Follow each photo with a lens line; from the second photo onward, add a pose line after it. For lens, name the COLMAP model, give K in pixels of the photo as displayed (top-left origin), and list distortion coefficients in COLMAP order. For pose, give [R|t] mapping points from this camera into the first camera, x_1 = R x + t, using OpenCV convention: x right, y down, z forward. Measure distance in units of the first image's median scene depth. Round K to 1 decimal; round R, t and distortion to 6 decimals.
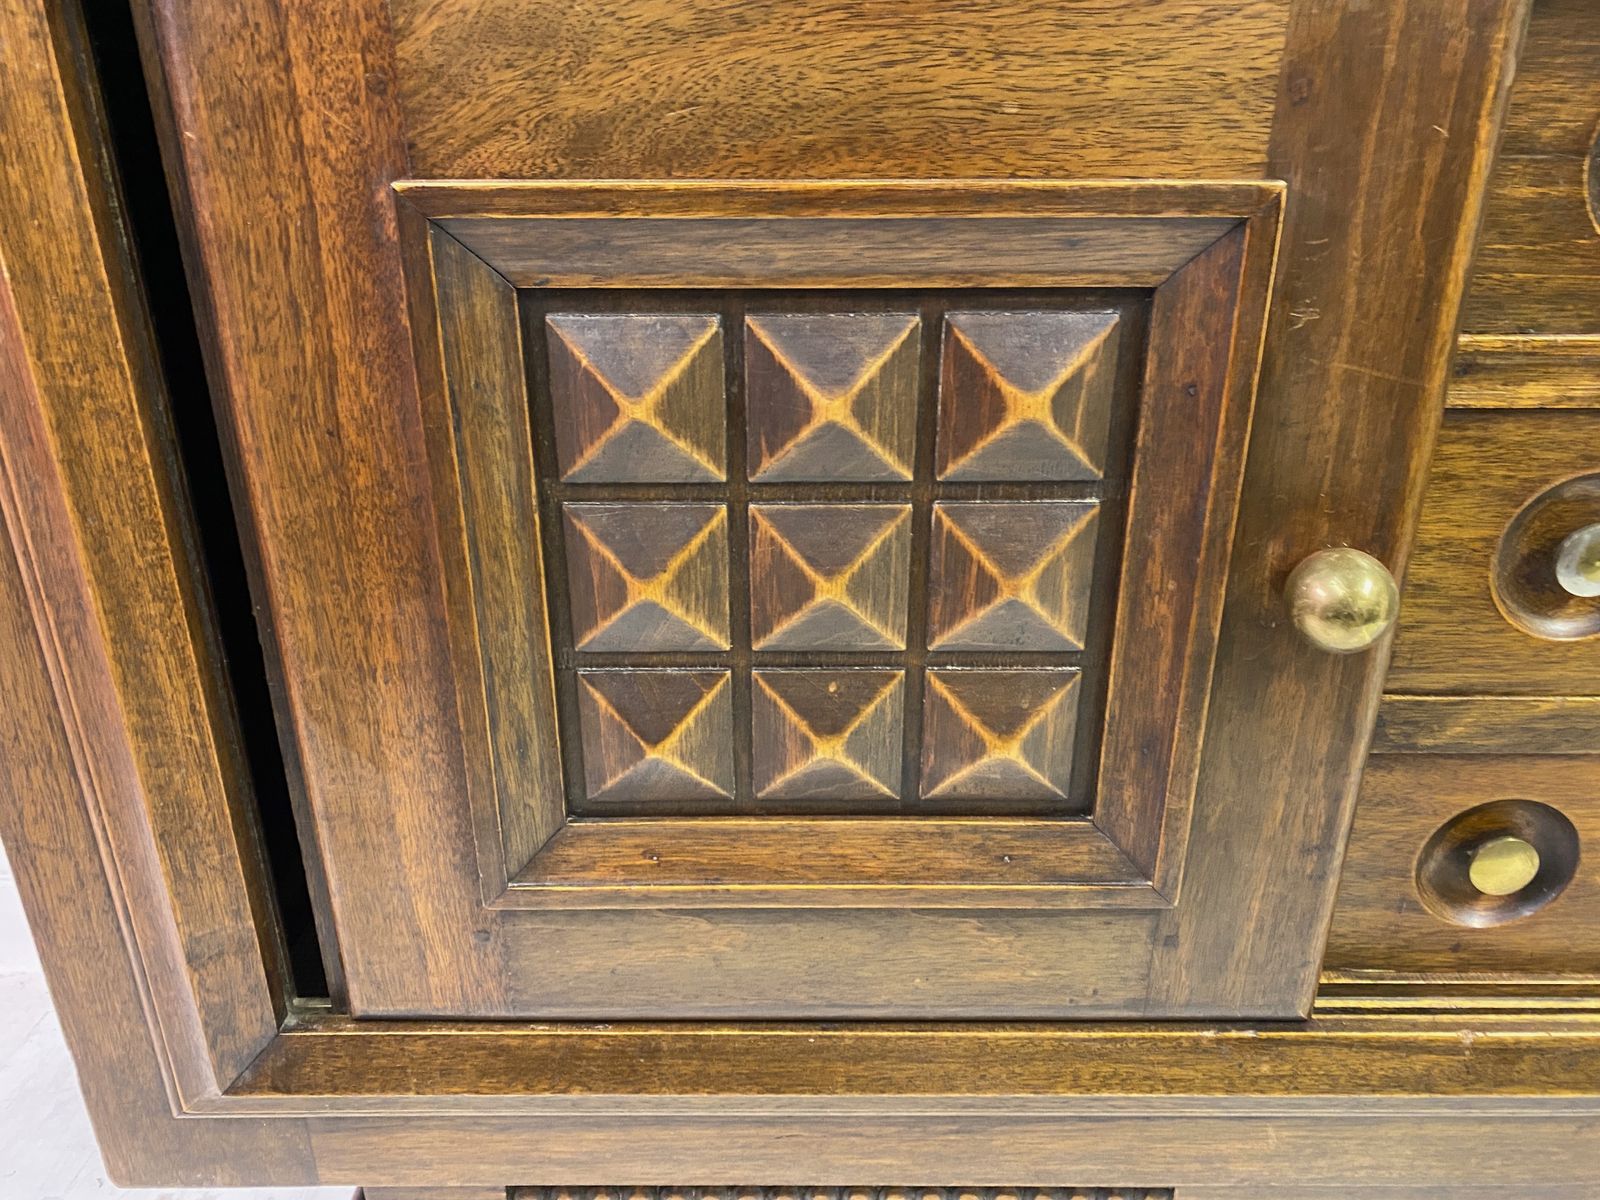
lens RADIAL K [[1221.3, 0, 793.3], [0, 1221.3, 581.0], [0, 0, 1]] dist [0.010250, -0.005158]
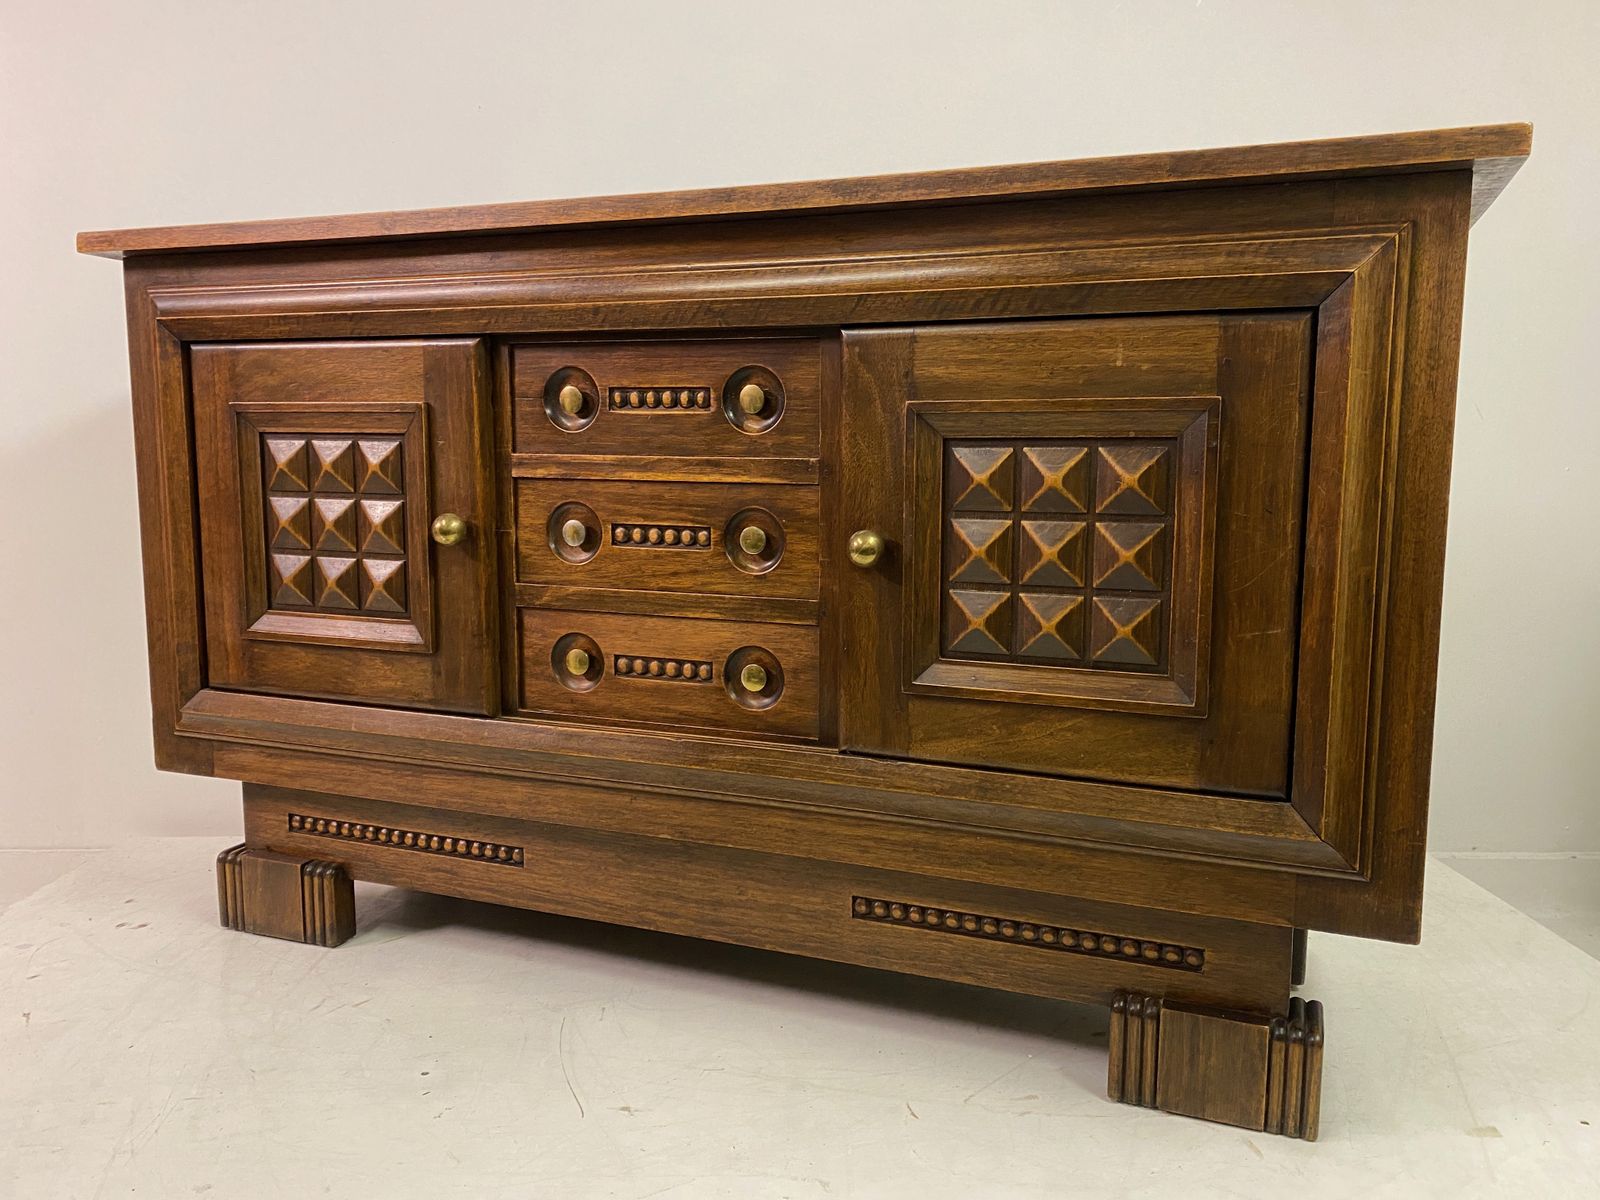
lens RADIAL K [[1234.9, 0, 798.0], [0, 1234.9, 592.1], [0, 0, 1]] dist [0.107858, -0.252281]
pose [[0.929442, 0.053740, -0.365033, 2.172108], [-0.156212, 0.953606, -0.257358, 0.768655], [0.334267, 0.296222, 0.894717, -1.365380]]
